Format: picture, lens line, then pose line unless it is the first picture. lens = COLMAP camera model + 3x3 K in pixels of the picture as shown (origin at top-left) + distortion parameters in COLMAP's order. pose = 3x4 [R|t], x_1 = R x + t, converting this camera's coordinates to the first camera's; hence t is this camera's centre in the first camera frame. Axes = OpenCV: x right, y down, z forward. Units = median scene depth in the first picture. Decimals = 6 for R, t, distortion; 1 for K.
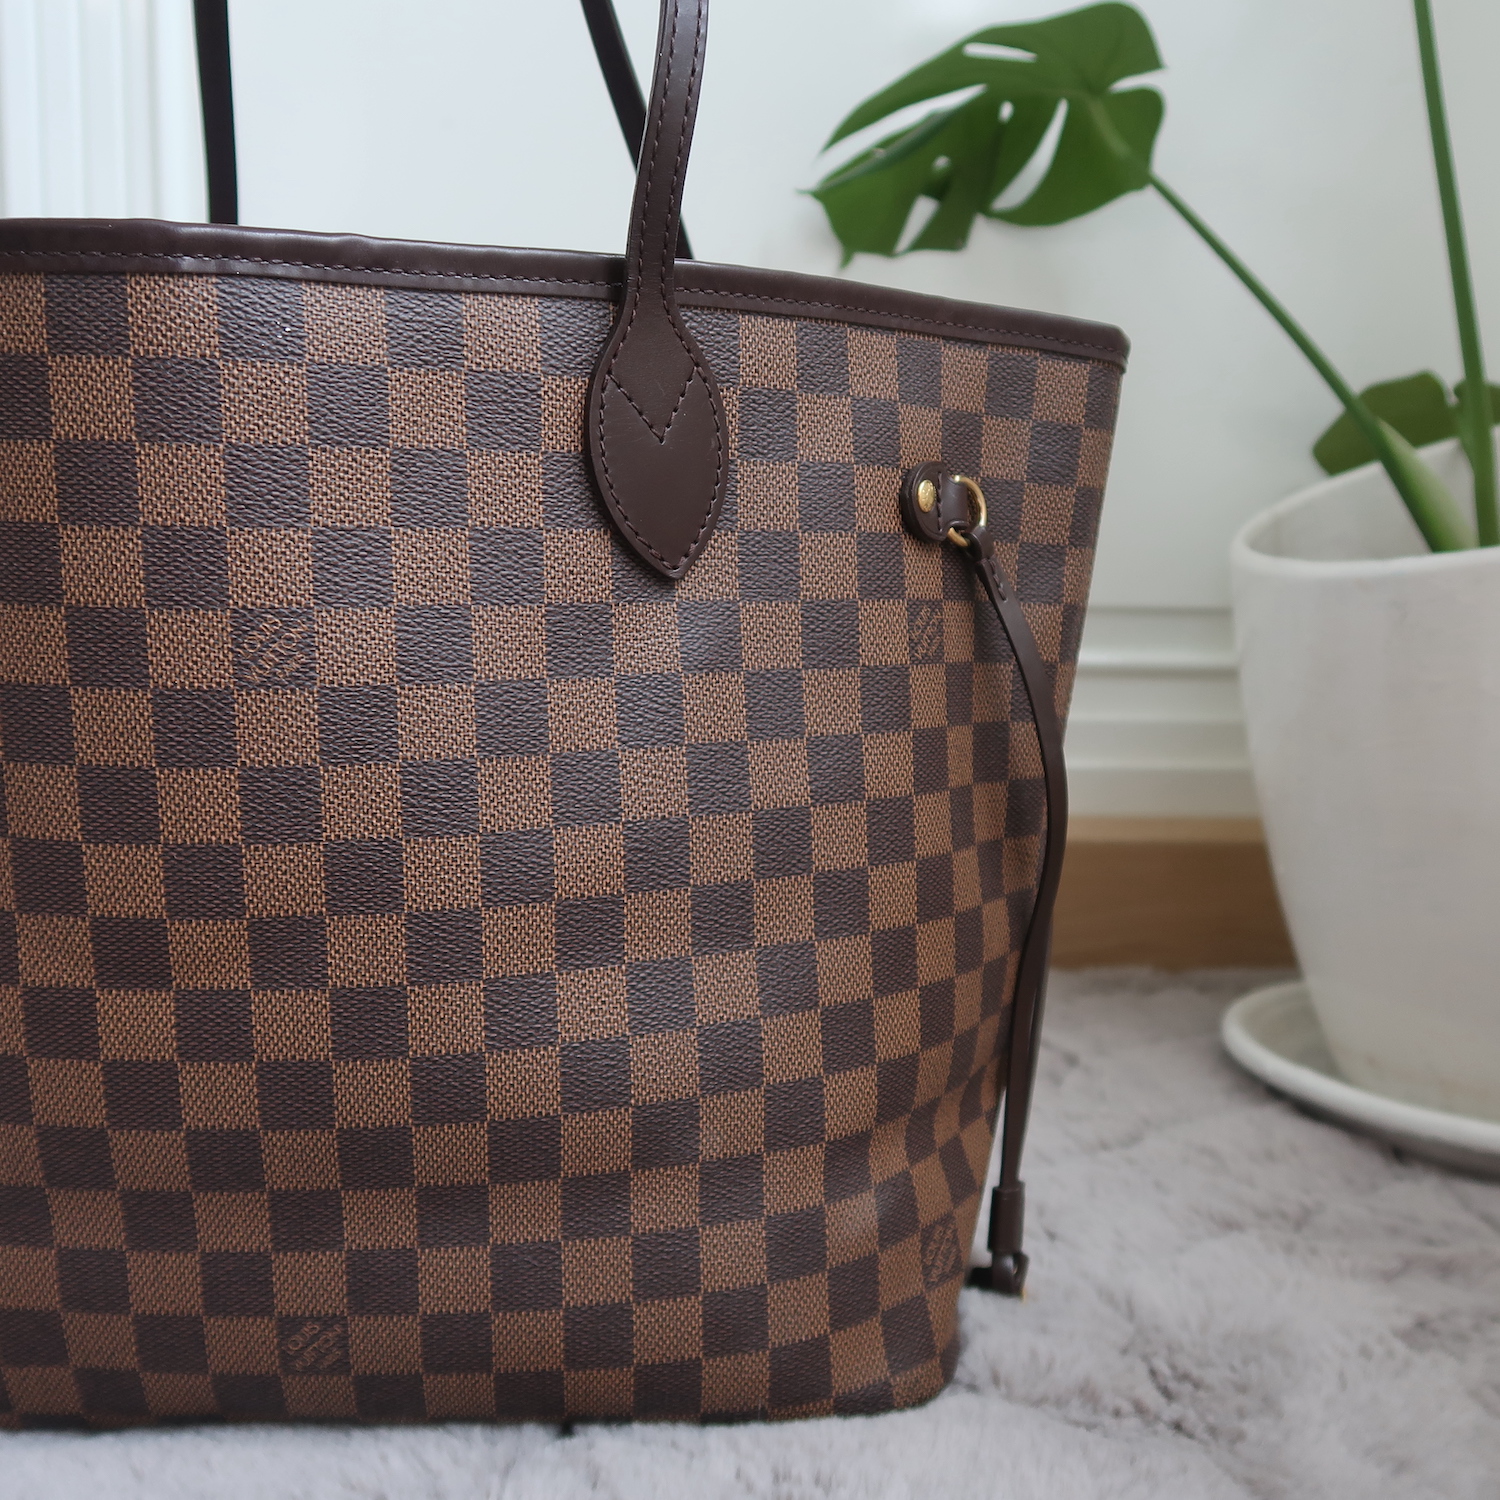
lens RADIAL K [[1532.6, 0, 758.6], [0, 1532.6, 755.3], [0, 0, 1]] dist [-0.024786, 0.000000]
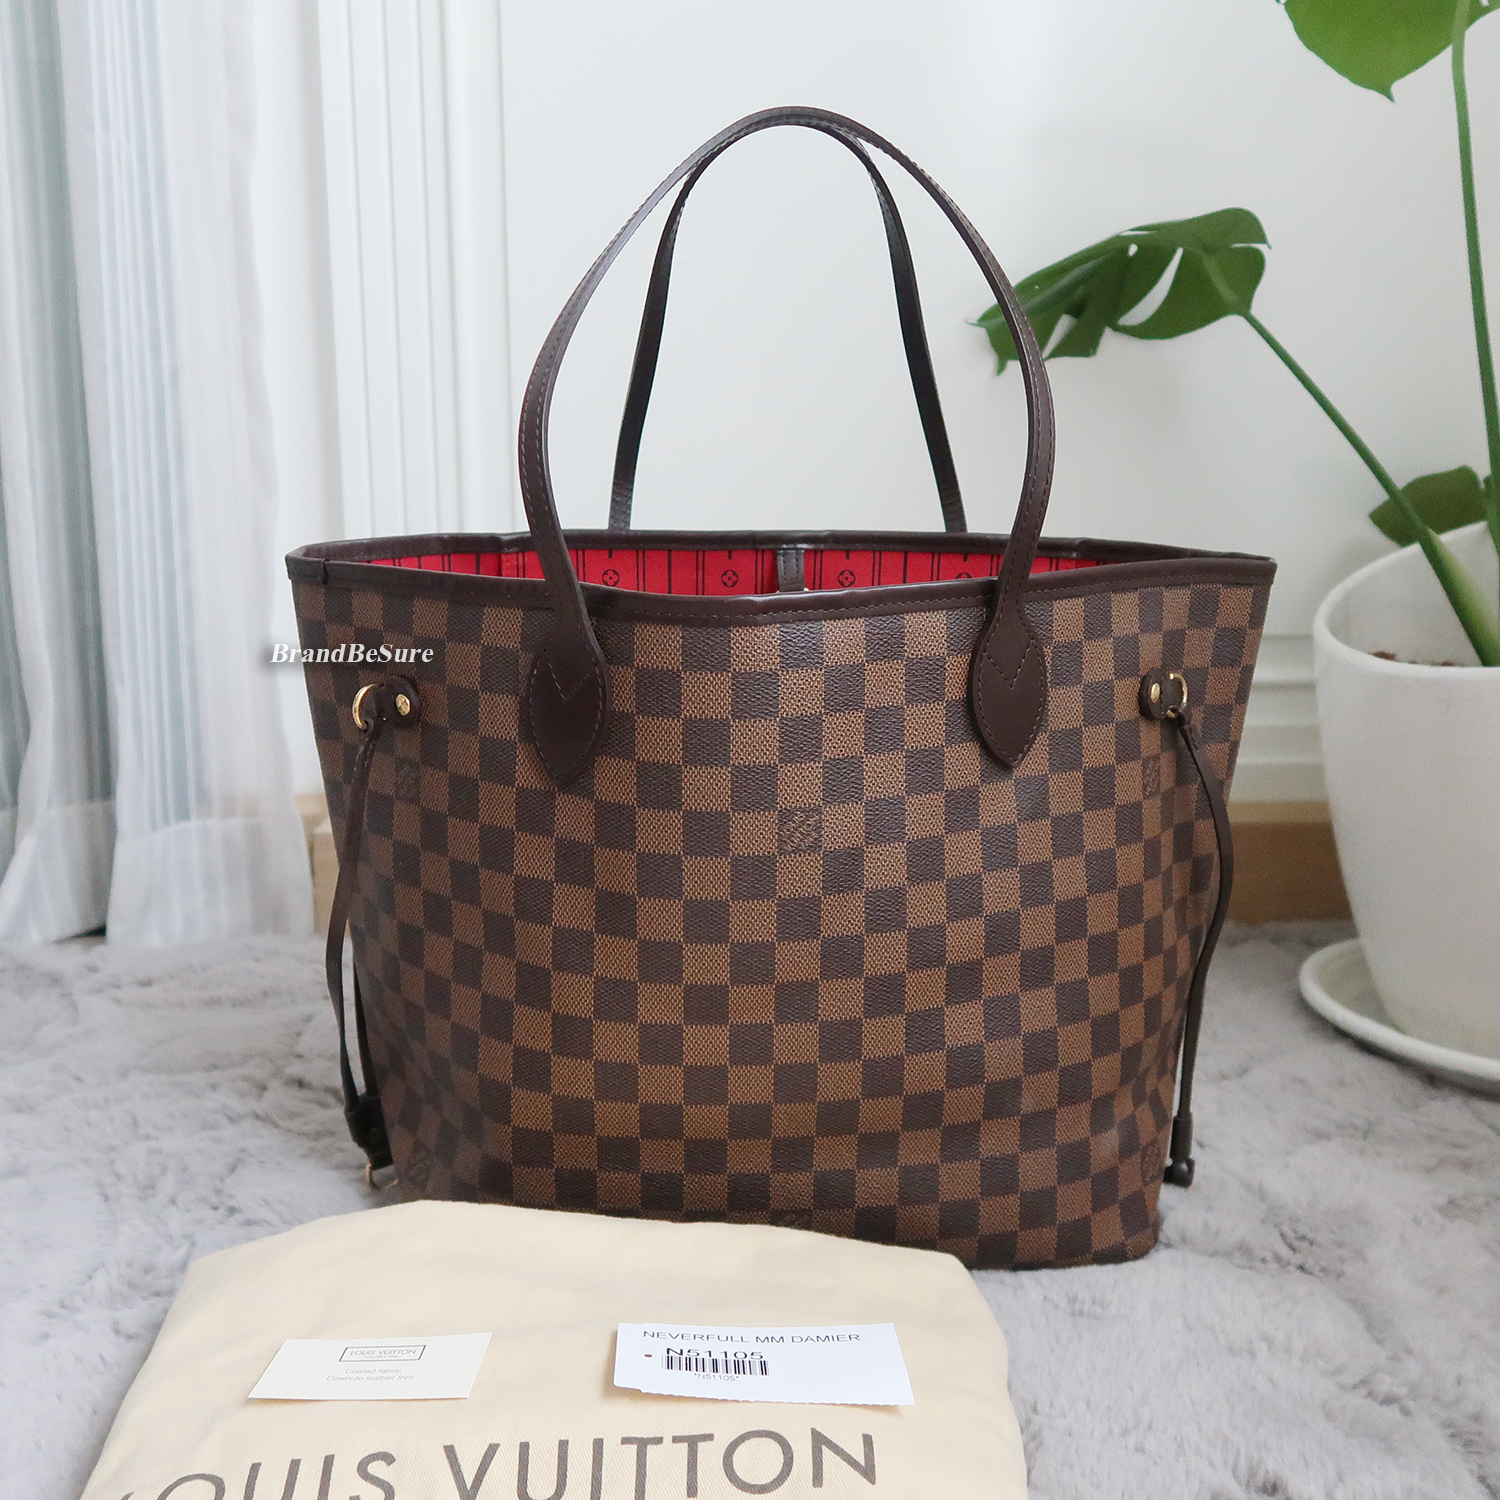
lens RADIAL K [[1532.6, 0, 761.7], [0, 1532.6, 754.6], [0, 0, 1]] dist [-0.024786, 0.000000]
pose [[0.999958, -0.009076, 0.001259, -0.304215], [0.008930, 0.996112, 0.087648, -0.255636], [-0.002050, -0.087633, 0.996151, -0.577200]]
